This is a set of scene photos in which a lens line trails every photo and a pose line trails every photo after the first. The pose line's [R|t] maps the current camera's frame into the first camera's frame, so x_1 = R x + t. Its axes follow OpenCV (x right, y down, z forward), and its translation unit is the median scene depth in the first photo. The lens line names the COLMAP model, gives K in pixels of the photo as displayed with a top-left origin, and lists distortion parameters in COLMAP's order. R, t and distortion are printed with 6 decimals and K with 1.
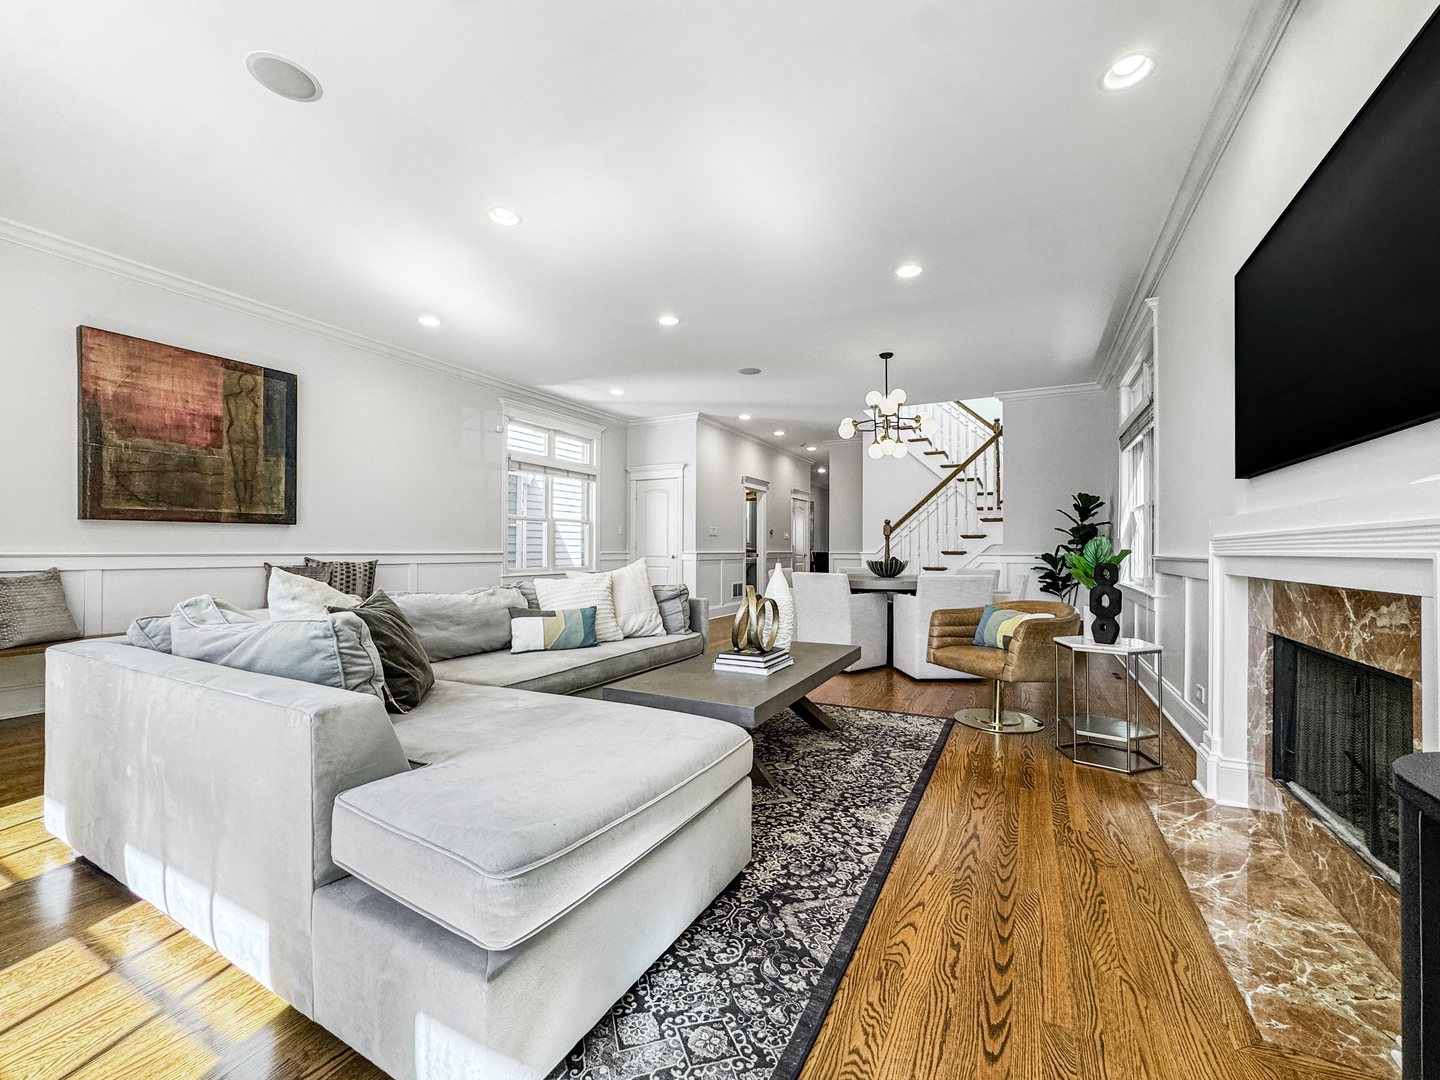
lens RADIAL K [[592.6, 0, 724.4], [0, 592.6, 544.1], [0, 0, 1]] dist [-0.035094, 0.019724]
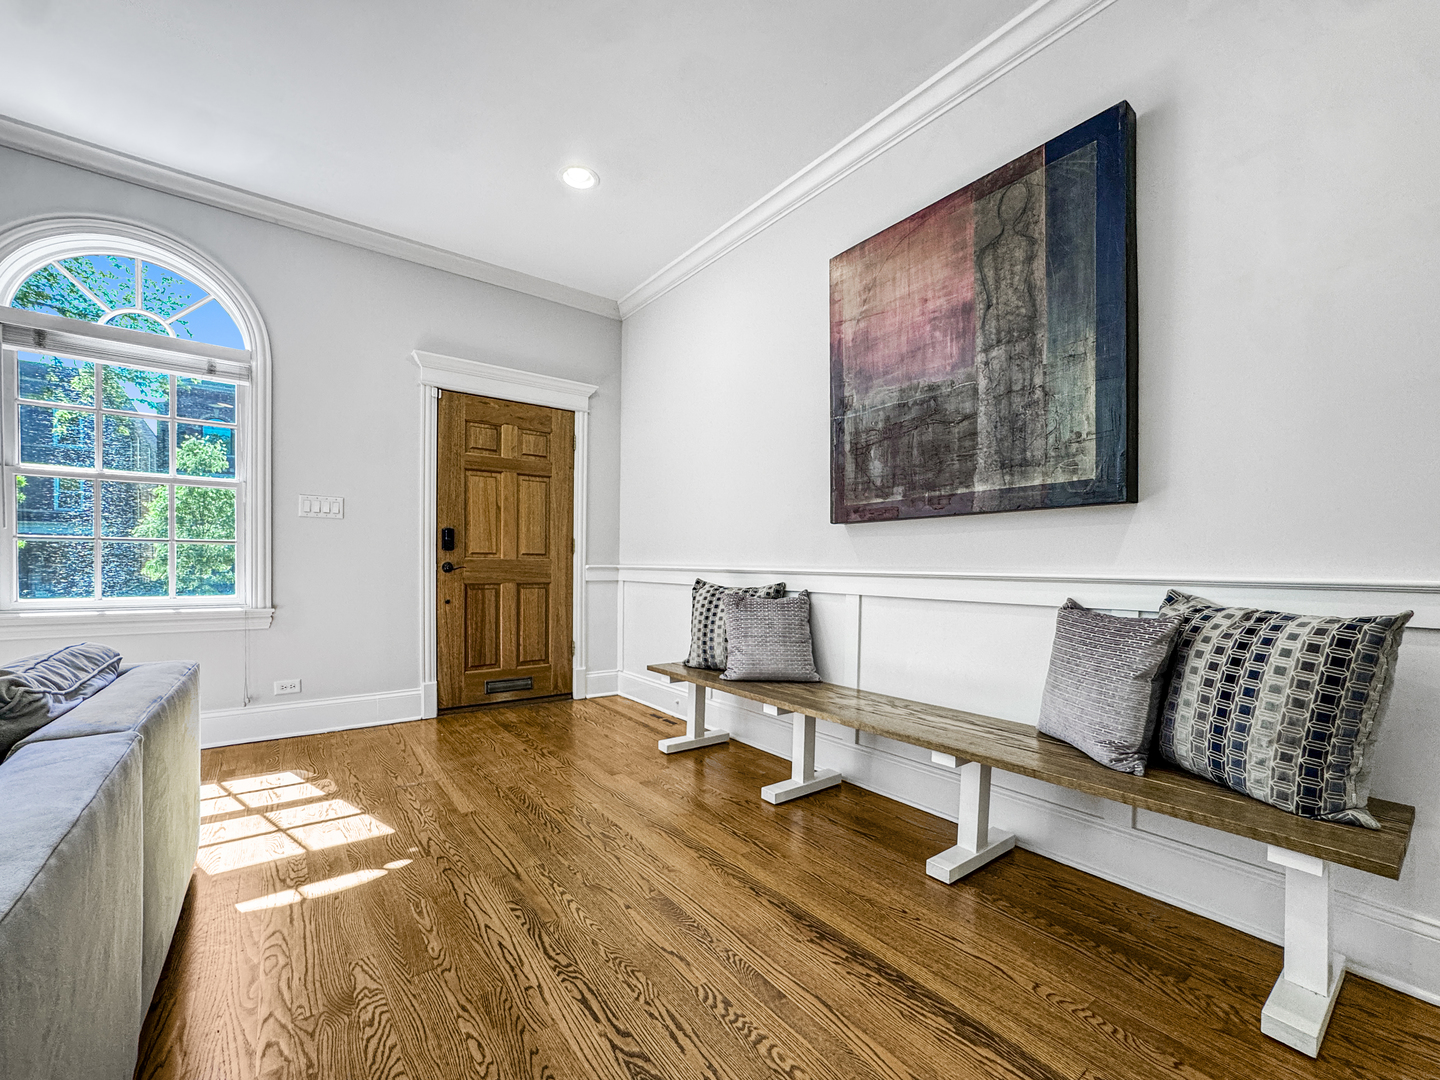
lens RADIAL K [[603.4, 0, 725.1], [0, 603.4, 572.0], [0, 0, 1]] dist [-0.012148, 0.000552]
pose [[-0.418423, 0.008704, -0.908210, -0.535534], [-0.002280, 0.999941, 0.010634, 0.017424], [0.908249, 0.006520, -0.418379, 1.818036]]
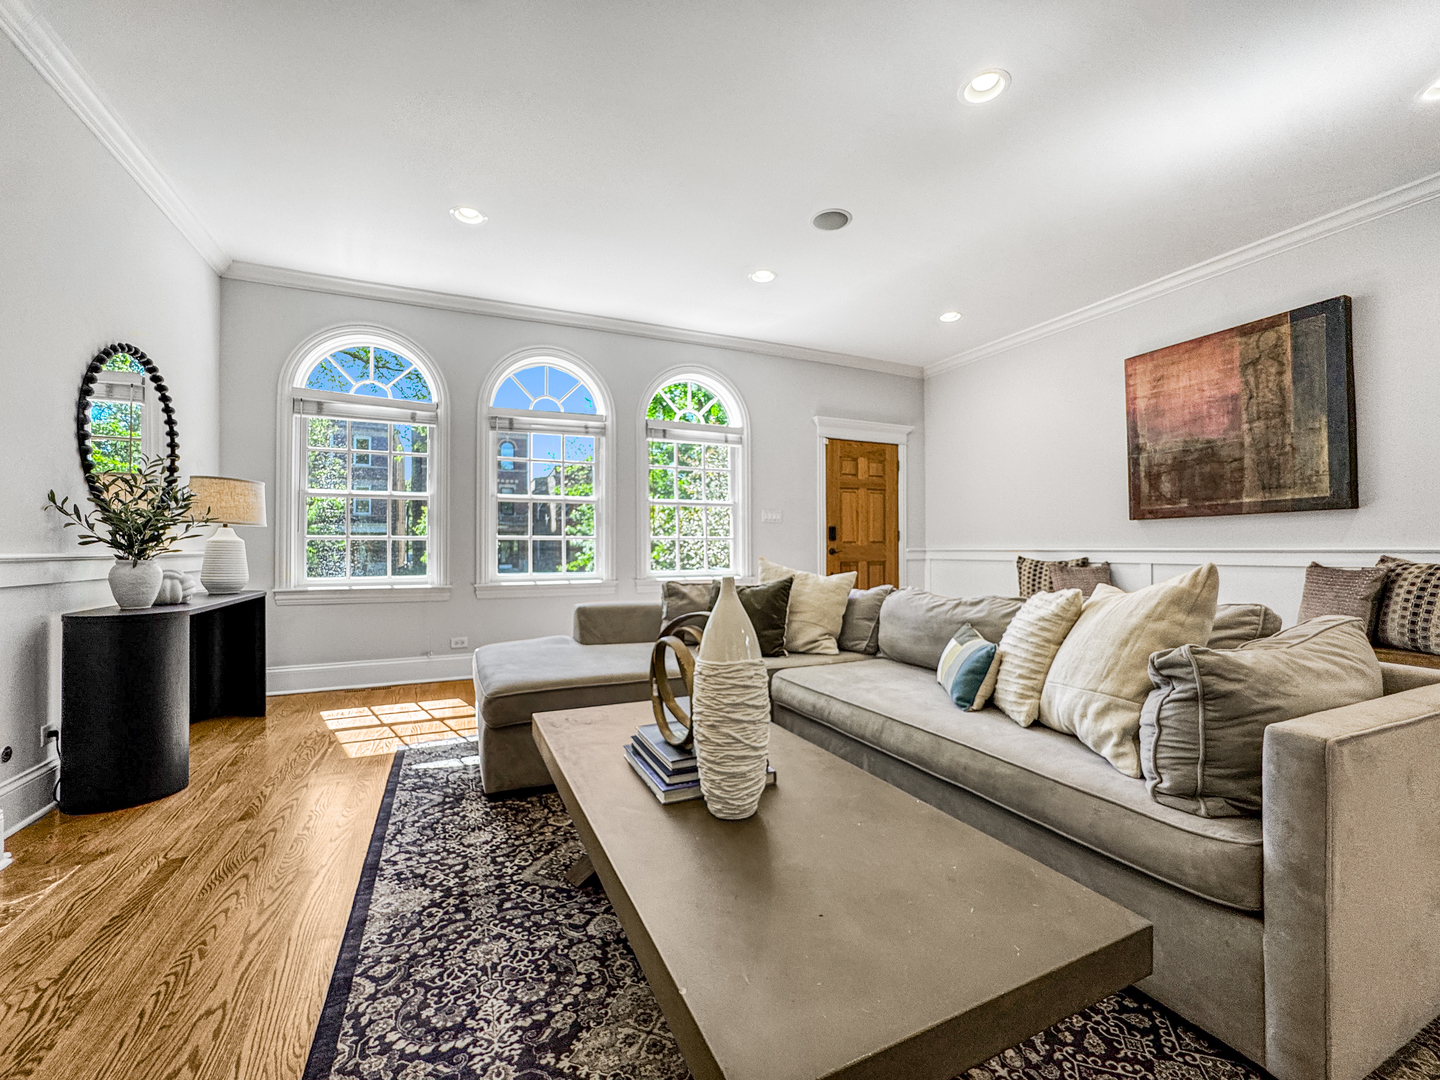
lens RADIAL K [[592.6, 0, 724.4], [0, 592.6, 544.1], [0, 0, 1]] dist [-0.035094, 0.019724]
pose [[-0.614170, -0.001616, -0.789172, 0.544541], [0.011678, 0.999870, -0.011136, 0.016415], [0.789087, -0.016055, -0.614071, 1.640773]]
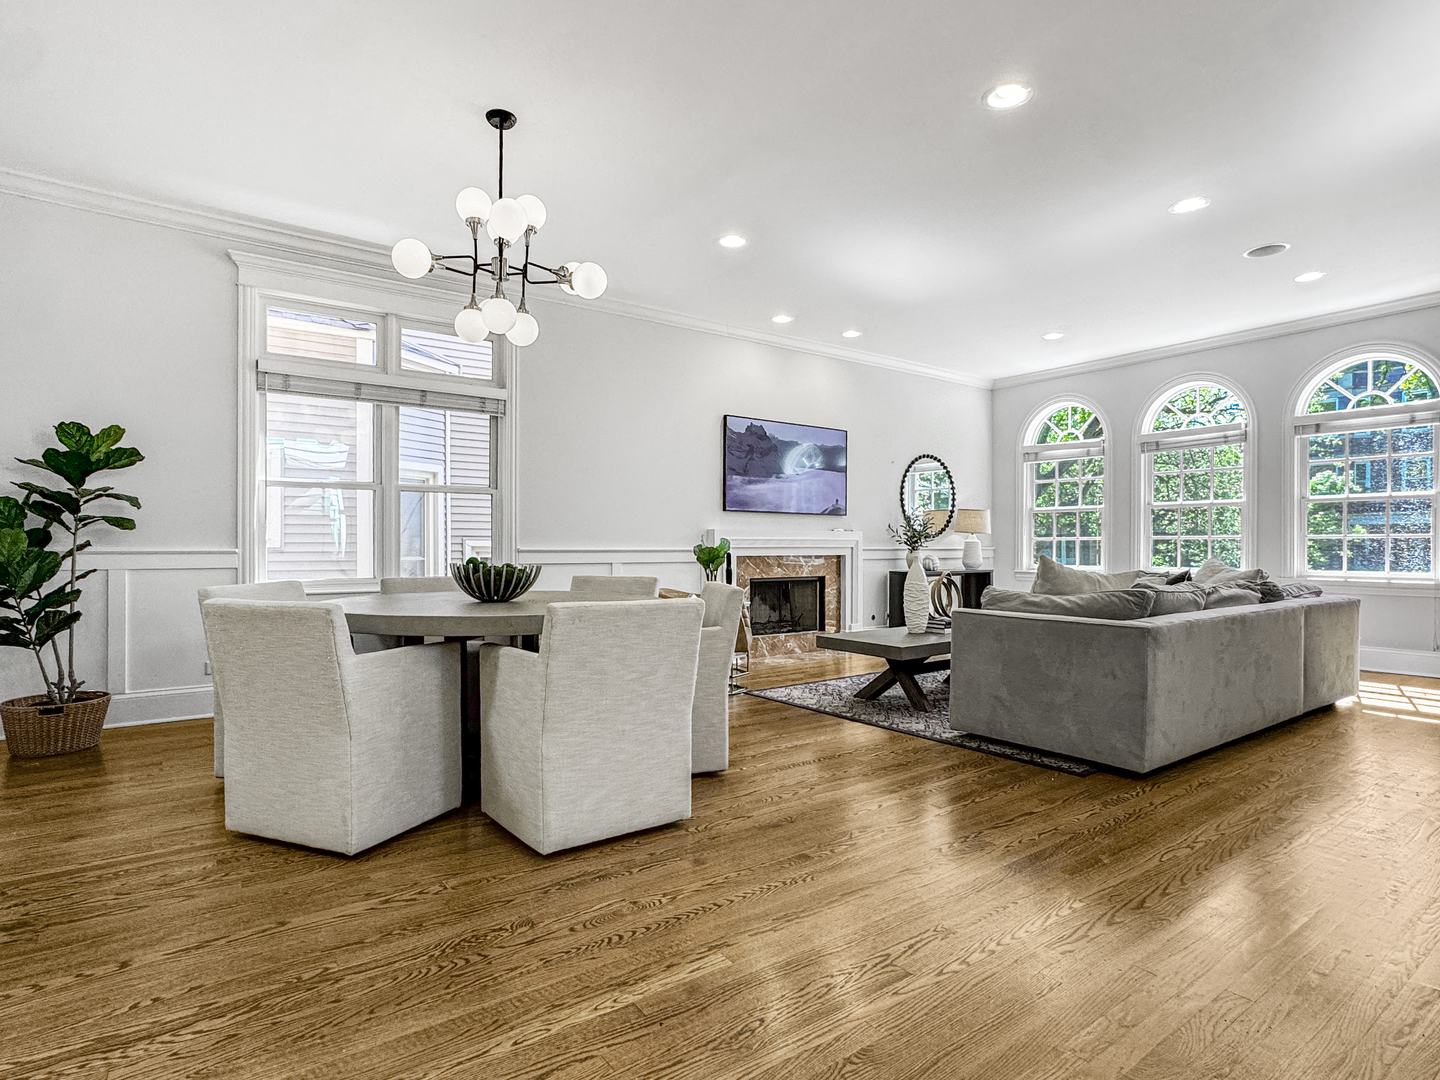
lens RADIAL K [[761.2, 0, 727.5], [0, 761.2, 545.5], [0, 0, 1]] dist [-0.011942, -0.000220]
pose [[-0.900188, -0.001505, 0.435499, -0.320177], [-0.004344, 0.999975, -0.005525, 0.020264], [-0.435480, -0.006865, -0.900172, 3.404238]]
